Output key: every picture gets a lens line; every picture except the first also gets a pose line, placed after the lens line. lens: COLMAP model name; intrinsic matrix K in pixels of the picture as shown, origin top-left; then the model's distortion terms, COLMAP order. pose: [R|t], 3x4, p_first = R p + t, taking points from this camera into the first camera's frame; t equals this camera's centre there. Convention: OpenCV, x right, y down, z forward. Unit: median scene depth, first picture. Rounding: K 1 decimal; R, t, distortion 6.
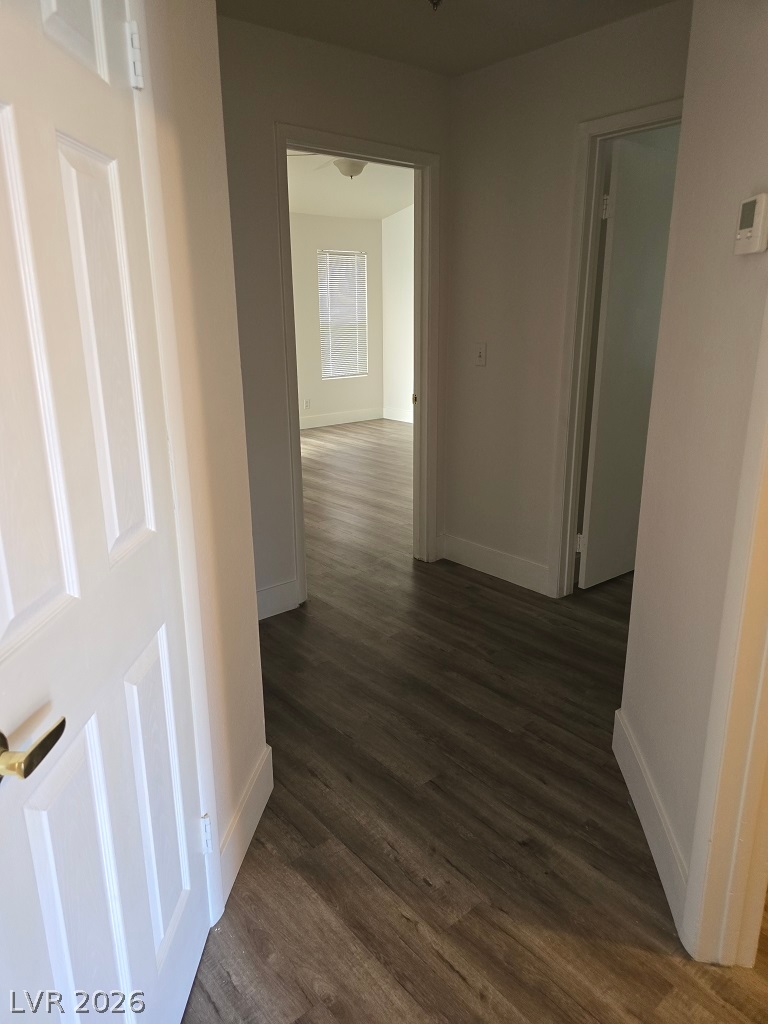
lens RADIAL K [[681.4, 0, 384.0], [0, 681.4, 512.0], [0, 0, 1]] dist [0.076037, -0.077926]
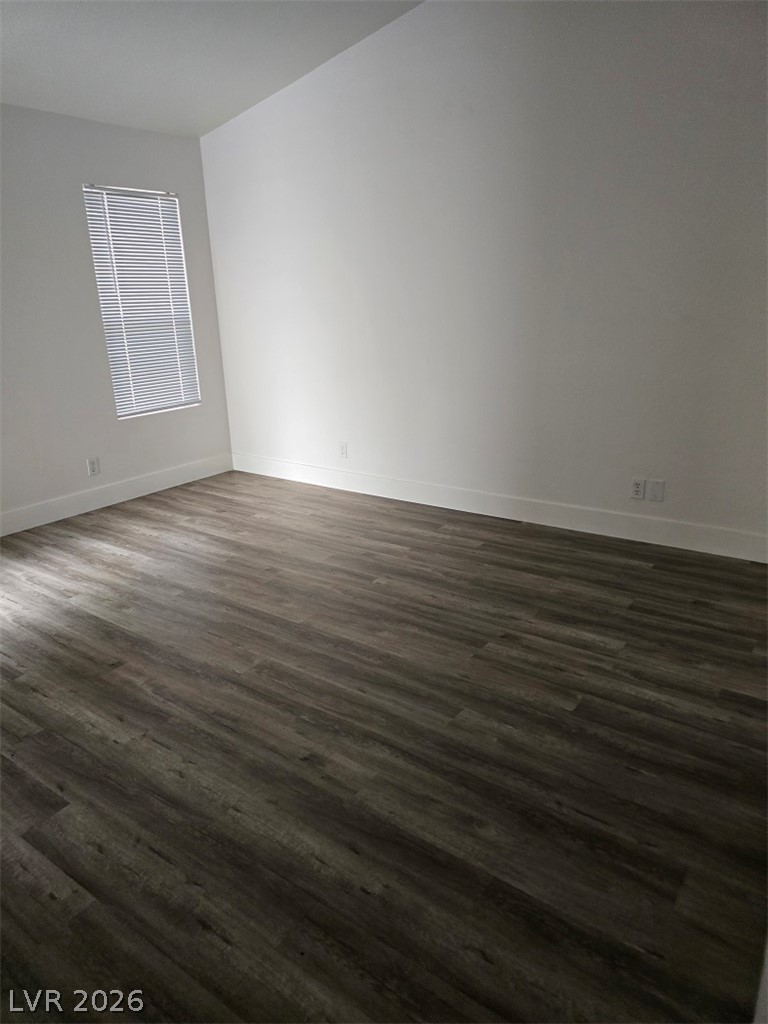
lens RADIAL K [[678.3, 0, 387.0], [0, 678.3, 515.2], [0, 0, 1]] dist [0.057368, -0.035690]
pose [[0.968692, -0.091569, 0.230761, -0.013605], [0.085240, 0.995663, 0.037268, -0.120232], [-0.233173, -0.016431, 0.972296, 0.409152]]
